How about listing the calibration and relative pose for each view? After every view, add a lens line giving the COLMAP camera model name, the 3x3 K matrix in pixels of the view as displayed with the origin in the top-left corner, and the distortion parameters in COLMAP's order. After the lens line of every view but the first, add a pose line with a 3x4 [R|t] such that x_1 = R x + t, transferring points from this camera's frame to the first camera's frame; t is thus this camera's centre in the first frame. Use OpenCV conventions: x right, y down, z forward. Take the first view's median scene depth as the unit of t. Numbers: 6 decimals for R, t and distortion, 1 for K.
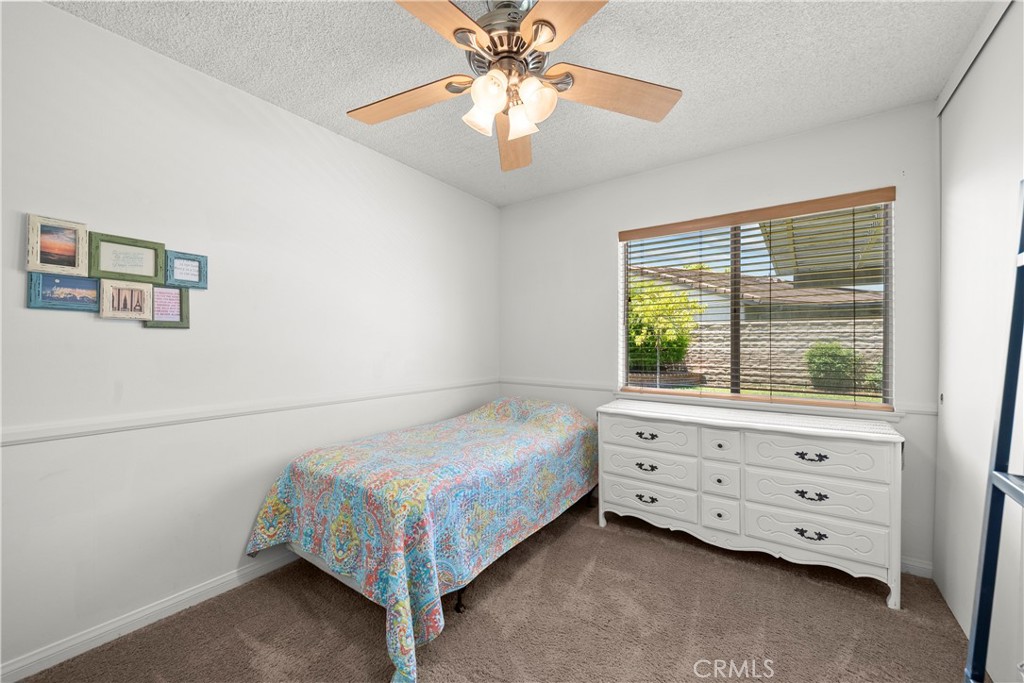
lens RADIAL K [[403.4, 0, 511.3], [0, 403.4, 335.7], [0, 0, 1]] dist [-0.002209, -0.000317]
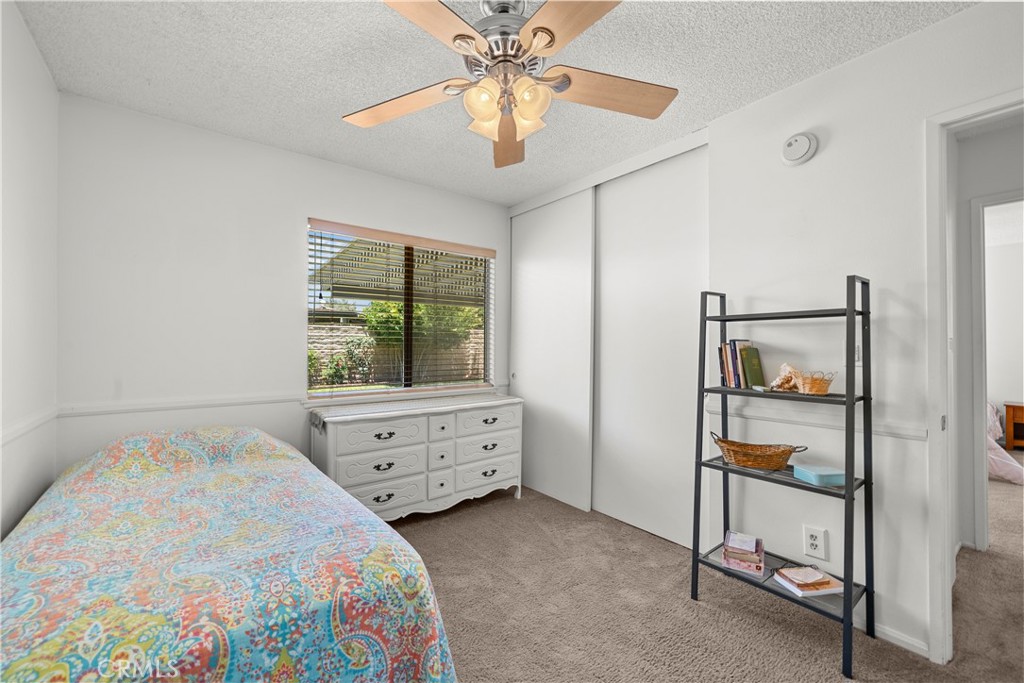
lens RADIAL K [[412.4, 0, 512.0], [0, 412.4, 341.5], [0, 0, 1]] dist [0.001021, -0.000020]
pose [[0.275975, 0.010649, 0.961106, -0.739394], [-0.021404, 0.999759, -0.004931, 0.012880], [-0.960926, -0.019210, 0.276137, 0.530715]]
